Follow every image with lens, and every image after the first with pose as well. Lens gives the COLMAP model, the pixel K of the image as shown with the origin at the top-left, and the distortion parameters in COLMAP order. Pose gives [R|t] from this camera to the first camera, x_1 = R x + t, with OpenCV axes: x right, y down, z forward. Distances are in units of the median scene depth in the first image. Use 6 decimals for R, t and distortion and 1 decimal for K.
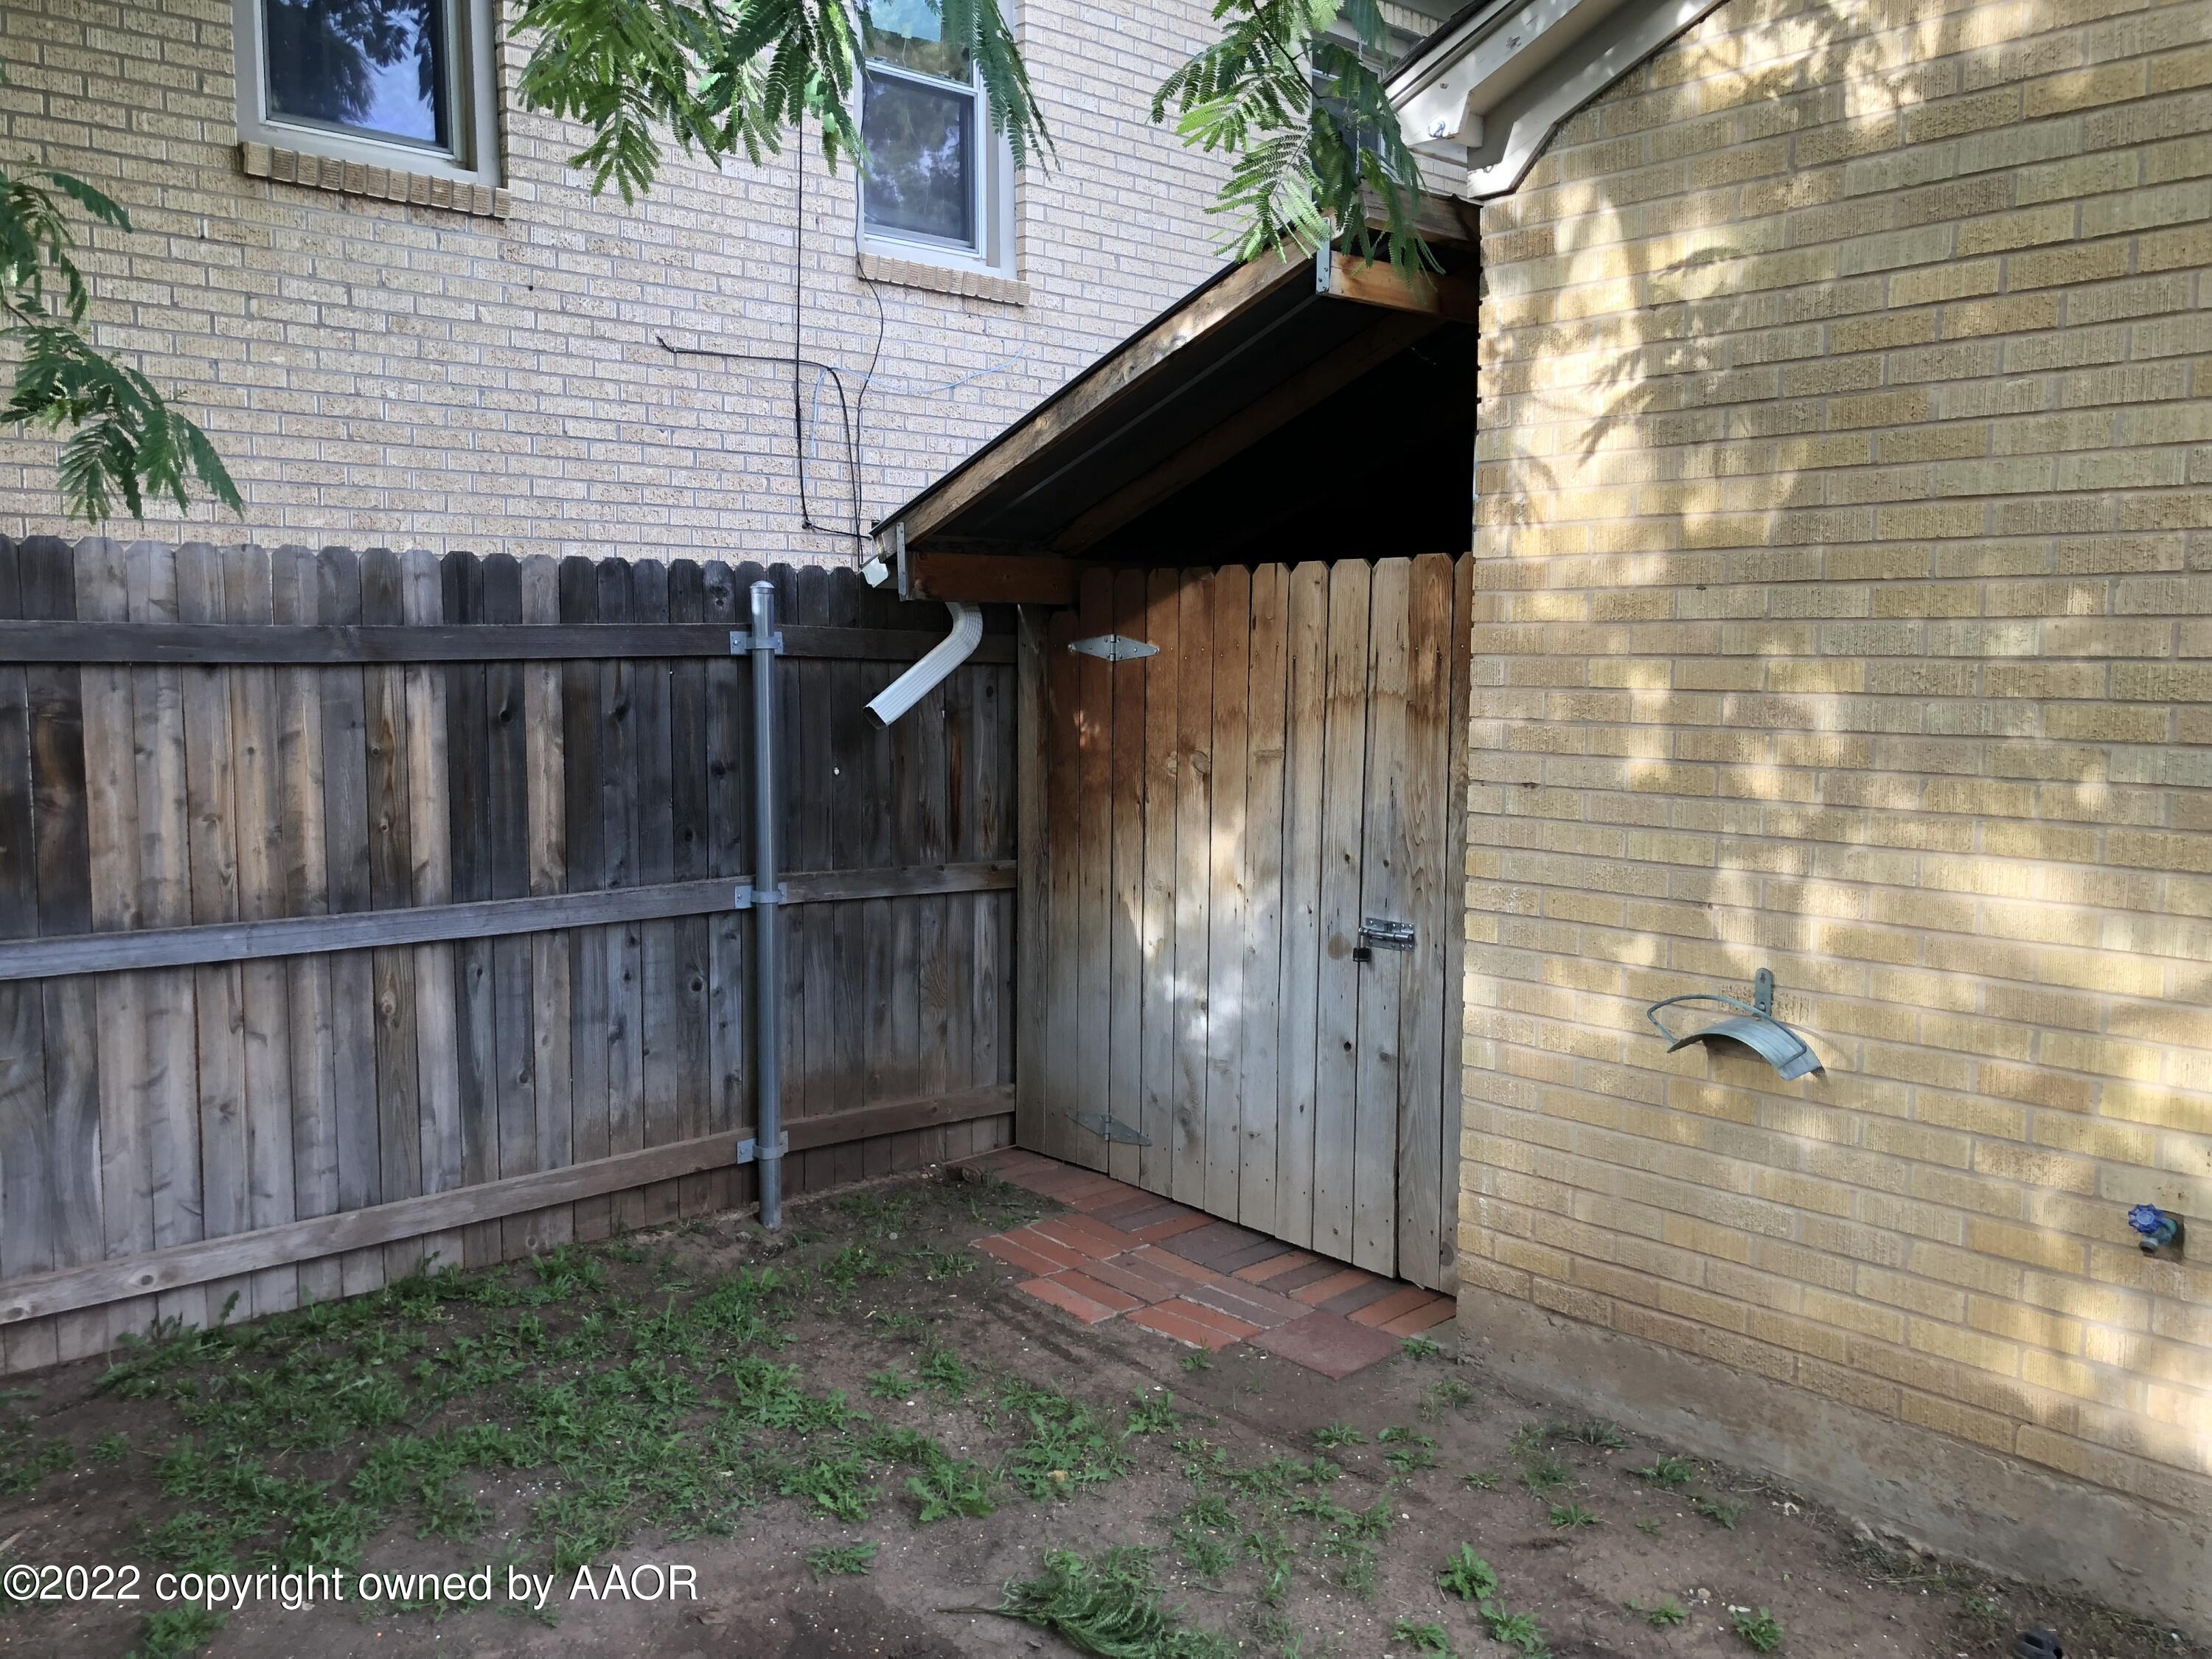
lens RADIAL K [[1832.6, 0, 1102.1], [0, 1832.6, 826.3], [0, 0, 1]] dist [0.000835, 0.003552]
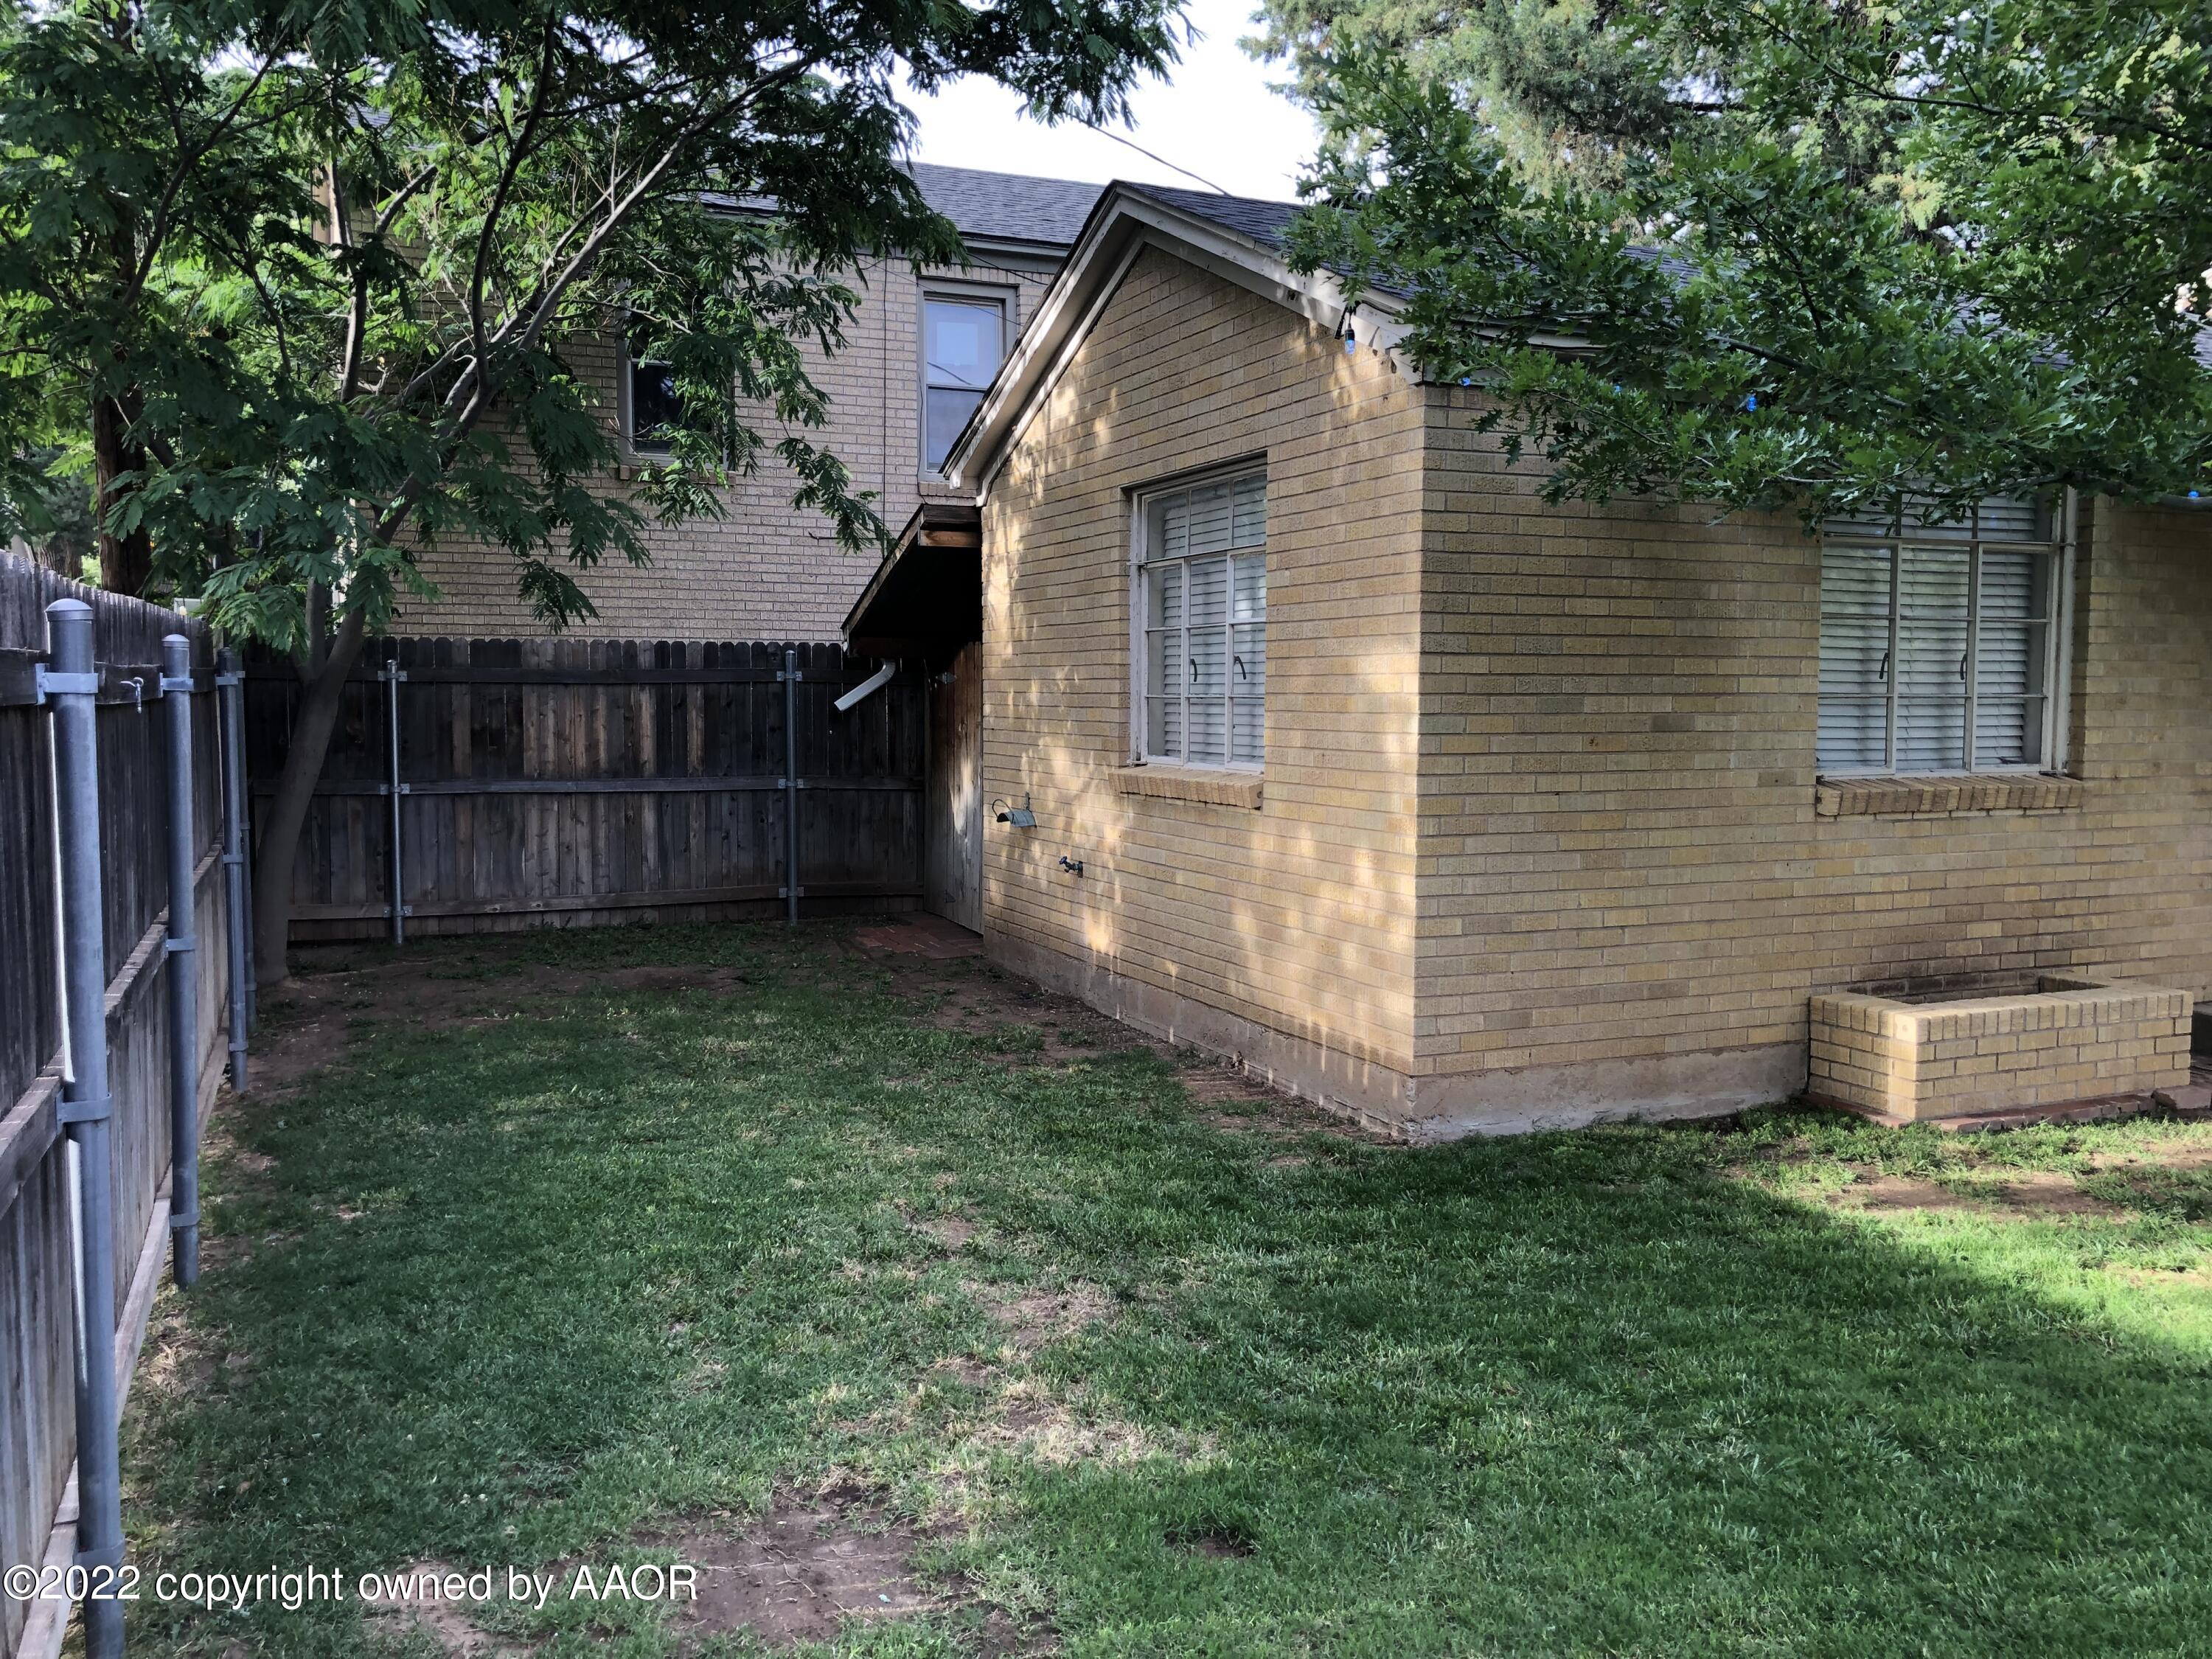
lens RADIAL K [[1832.6, 0, 1109.2], [0, 1832.6, 828.8], [0, 0, 1]] dist [0.000835, 0.003552]
pose [[0.946151, 0.027404, -0.322563, 1.065700], [-0.033135, 0.999375, -0.012288, 0.122857], [0.322025, 0.022314, 0.946468, -1.210699]]
